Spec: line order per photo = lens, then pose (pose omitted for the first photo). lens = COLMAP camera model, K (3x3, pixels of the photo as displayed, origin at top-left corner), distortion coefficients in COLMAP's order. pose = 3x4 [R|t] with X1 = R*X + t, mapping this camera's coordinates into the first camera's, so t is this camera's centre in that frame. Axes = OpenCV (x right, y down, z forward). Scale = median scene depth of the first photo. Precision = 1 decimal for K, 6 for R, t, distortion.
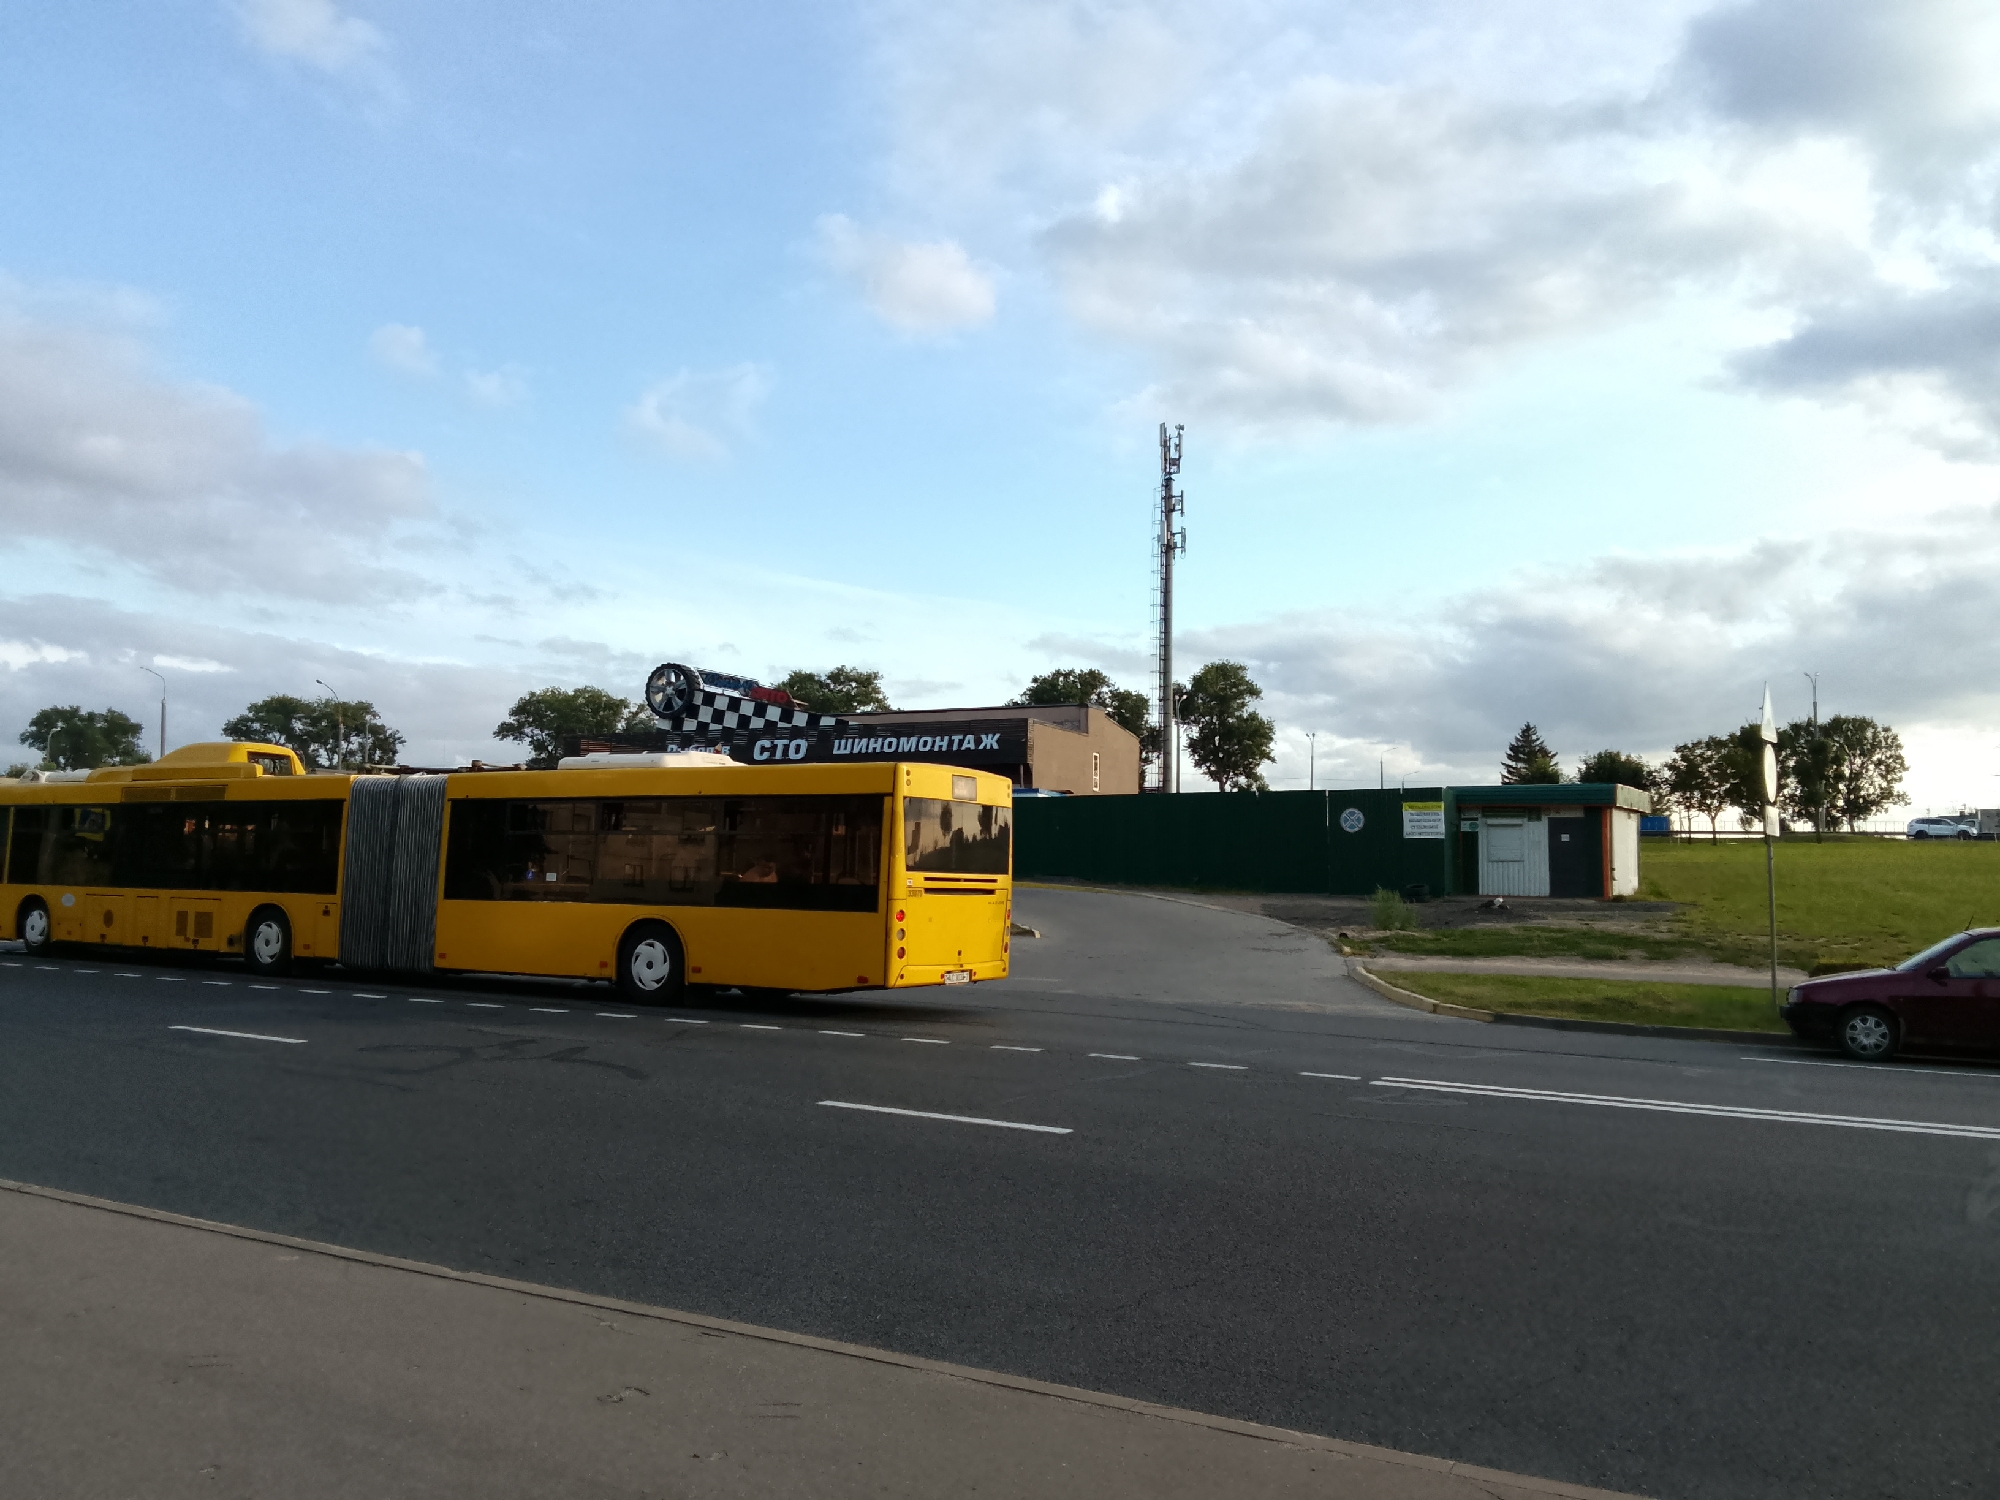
lens RADIAL K [[1535.5, 0, 1000.0], [0, 1535.5, 750.0], [0, 0, 1]] dist [0.009656, -0.054142]
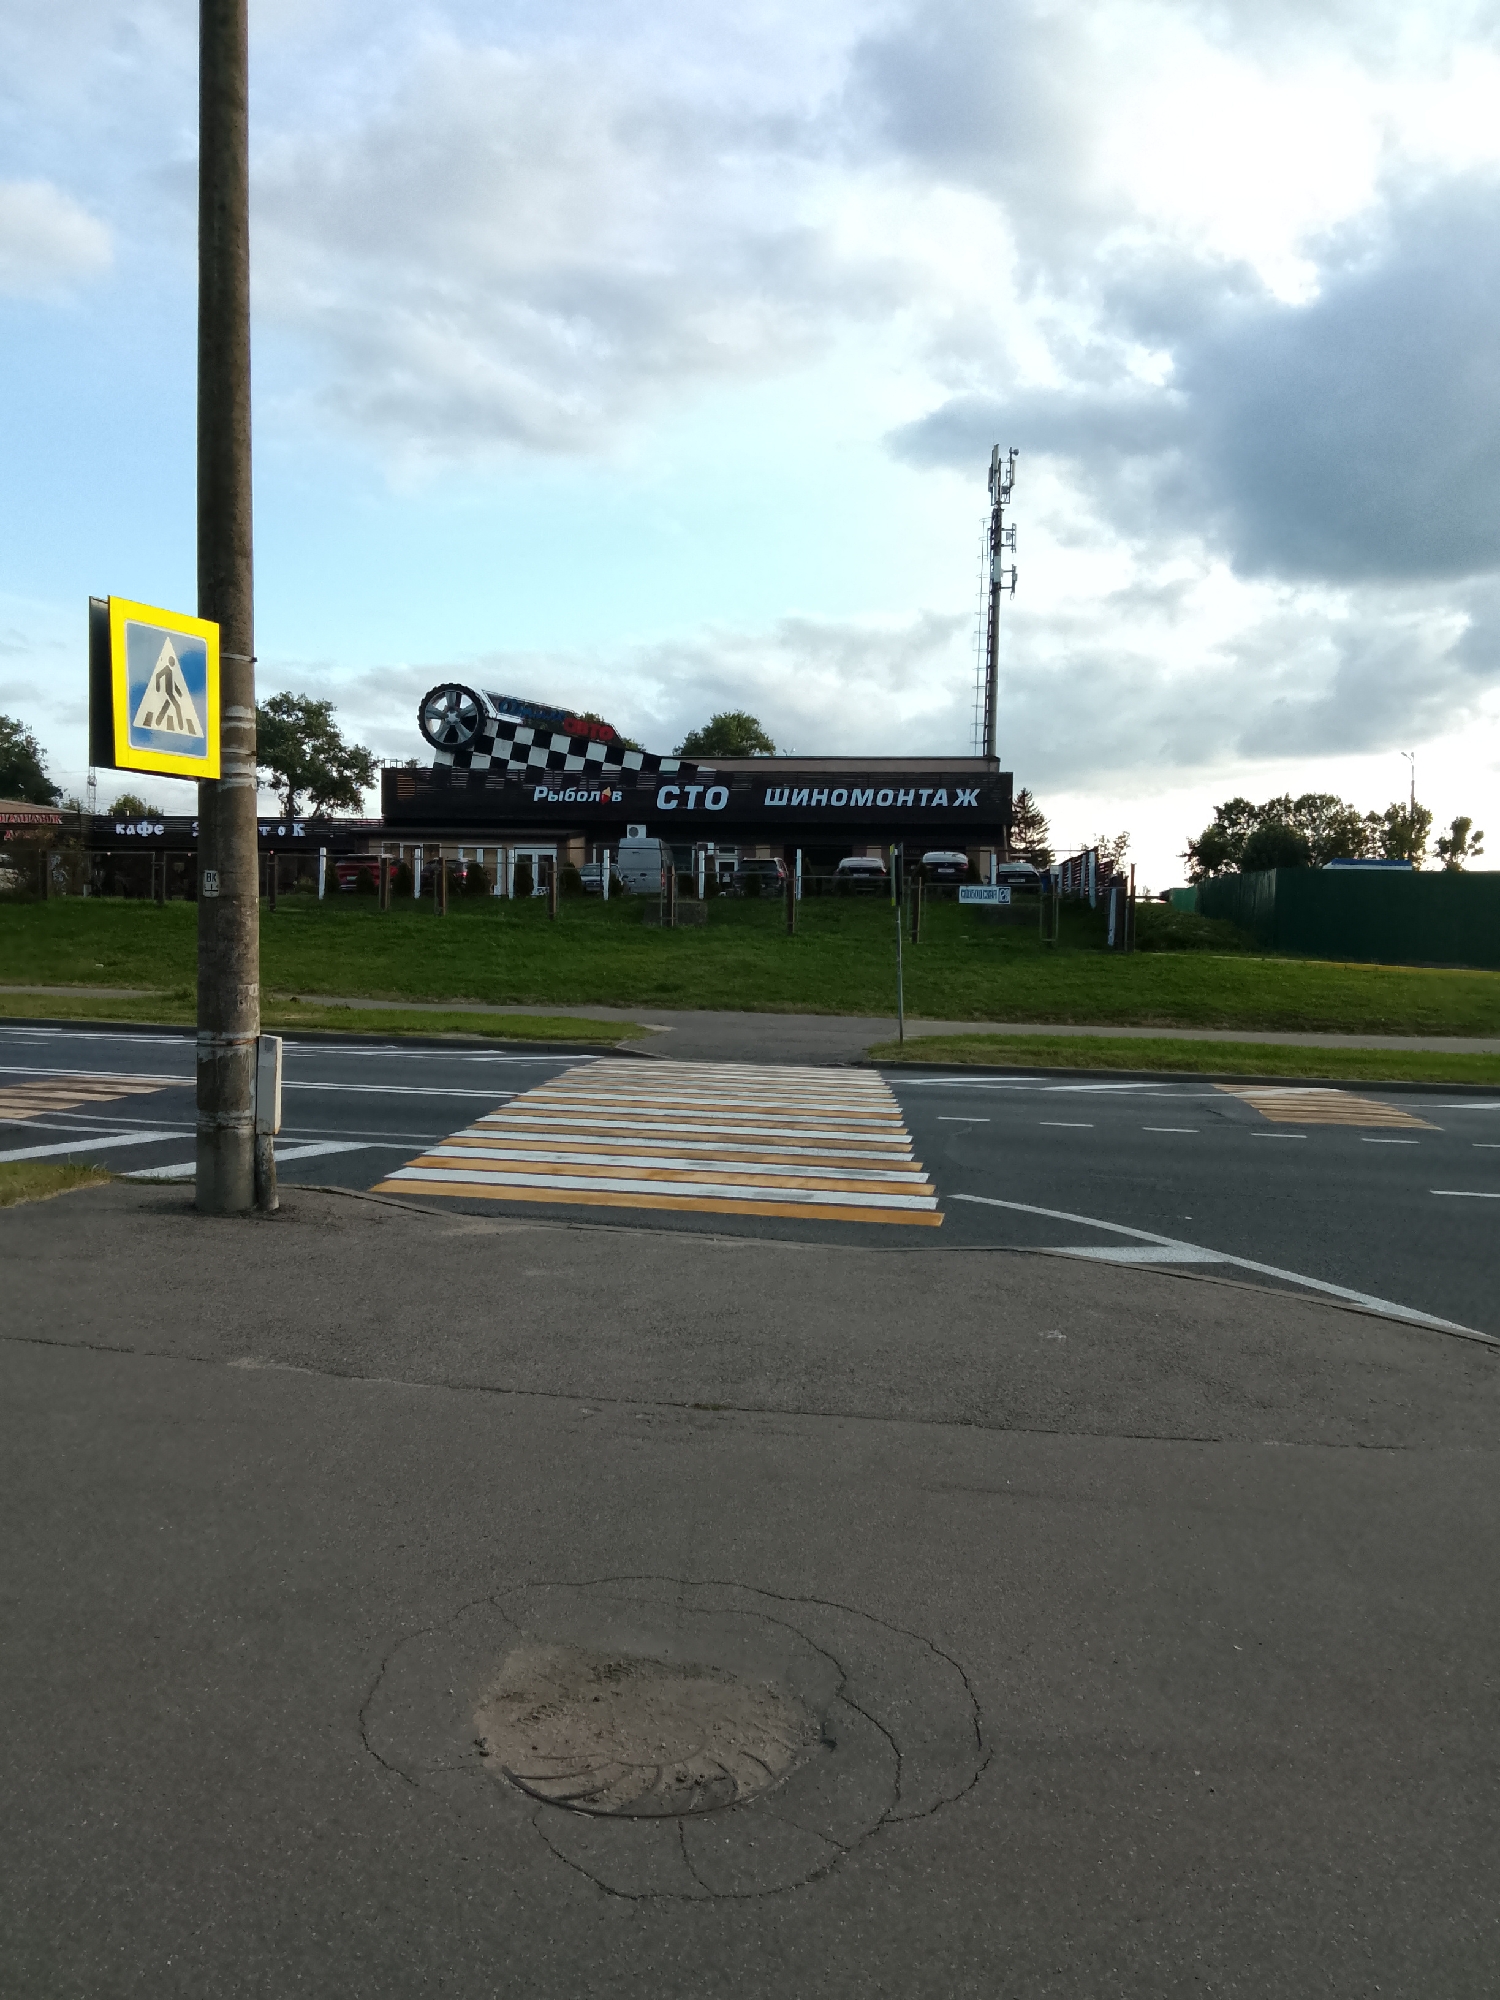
lens RADIAL K [[1641.8, 0, 750.0], [0, 1641.8, 1000.0], [0, 0, 1]] dist [0.026908, 0.003741]
pose [[0.932552, -0.009312, 0.360916, -0.384318], [-0.033586, 0.993095, 0.112405, 0.006576], [-0.359471, -0.116945, 0.925799, 0.122812]]
